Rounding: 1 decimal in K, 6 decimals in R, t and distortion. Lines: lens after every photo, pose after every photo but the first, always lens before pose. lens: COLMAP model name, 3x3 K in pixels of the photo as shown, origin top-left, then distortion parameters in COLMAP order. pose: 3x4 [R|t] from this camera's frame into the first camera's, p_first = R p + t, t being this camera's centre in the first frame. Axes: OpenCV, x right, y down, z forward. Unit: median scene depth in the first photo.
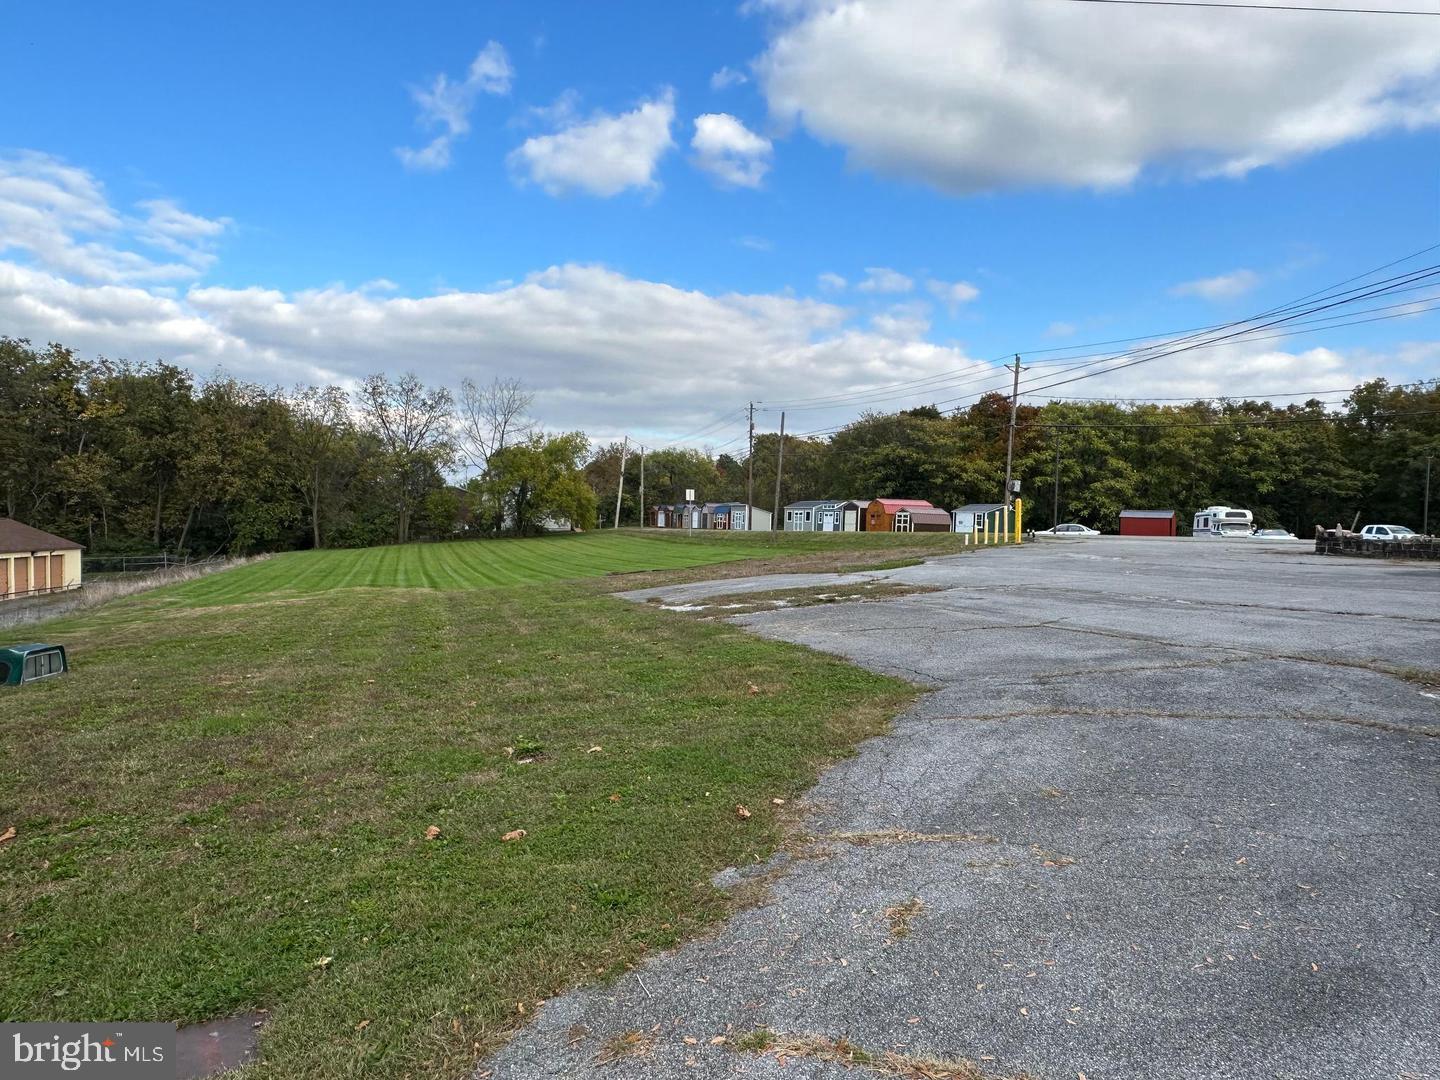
lens RADIAL K [[947.5, 0, 716.7], [0, 947.5, 550.2], [0, 0, 1]] dist [-0.003106, 0.005519]
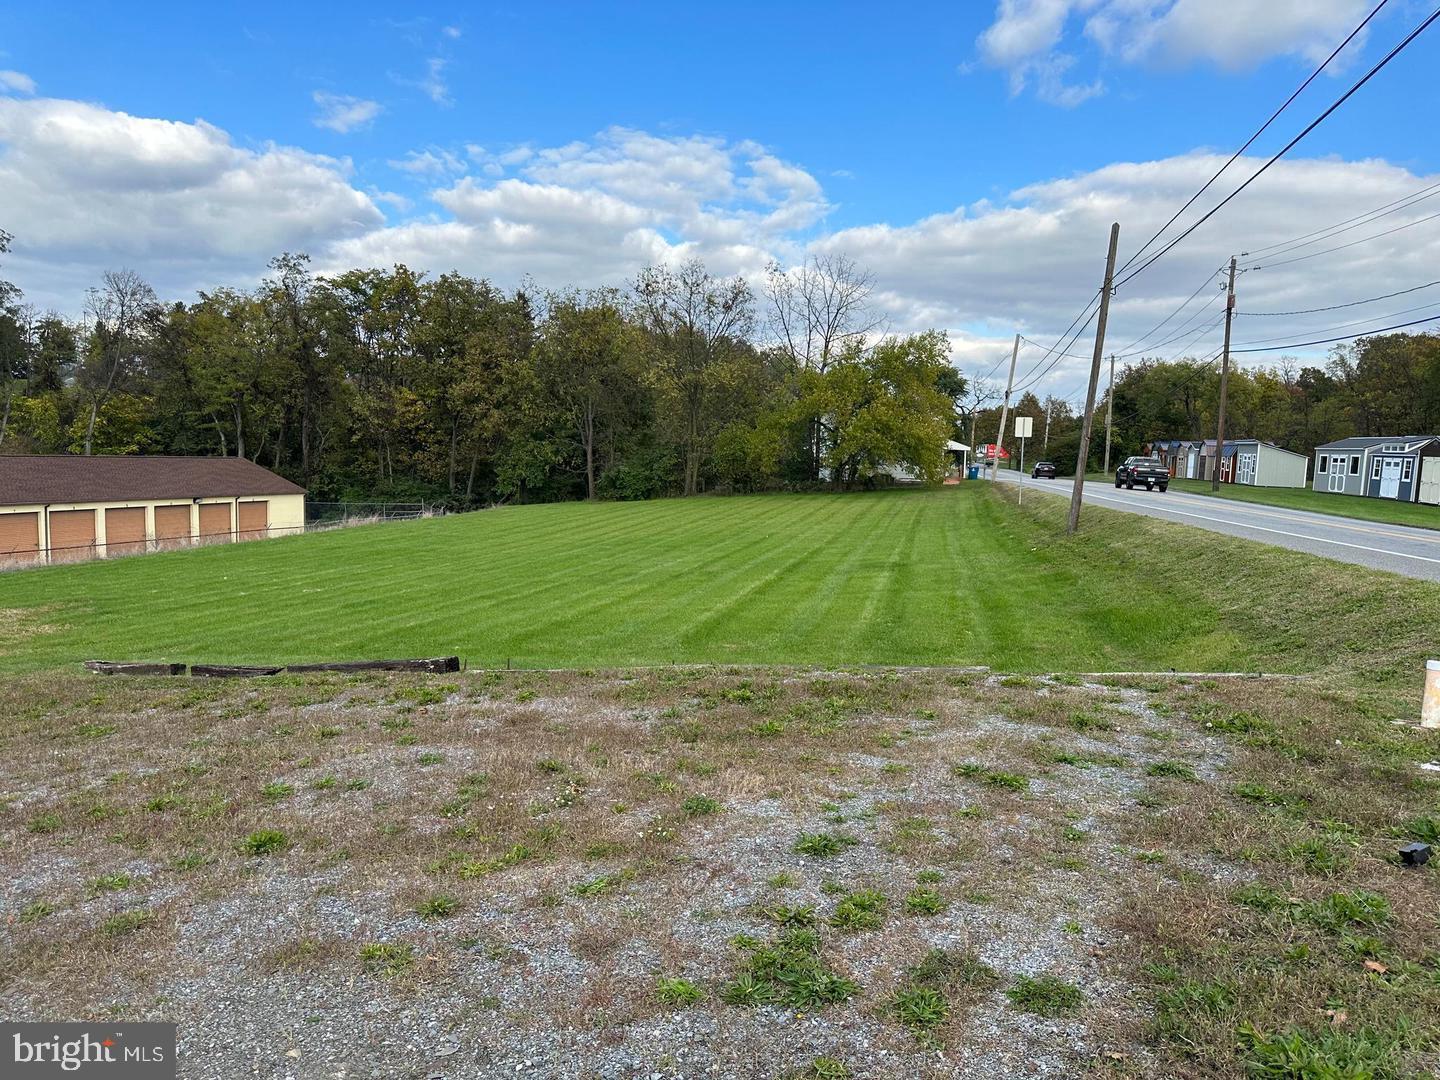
lens RADIAL K [[999.9, 0, 720.9], [0, 999.9, 552.4], [0, 0, 1]] dist [0.055130, -0.069189]
pose [[0.844457, 0.060966, -0.532142, 0.111918], [-0.026830, 0.997069, 0.071655, -0.019951], [0.534951, -0.046232, 0.843617, 0.351792]]
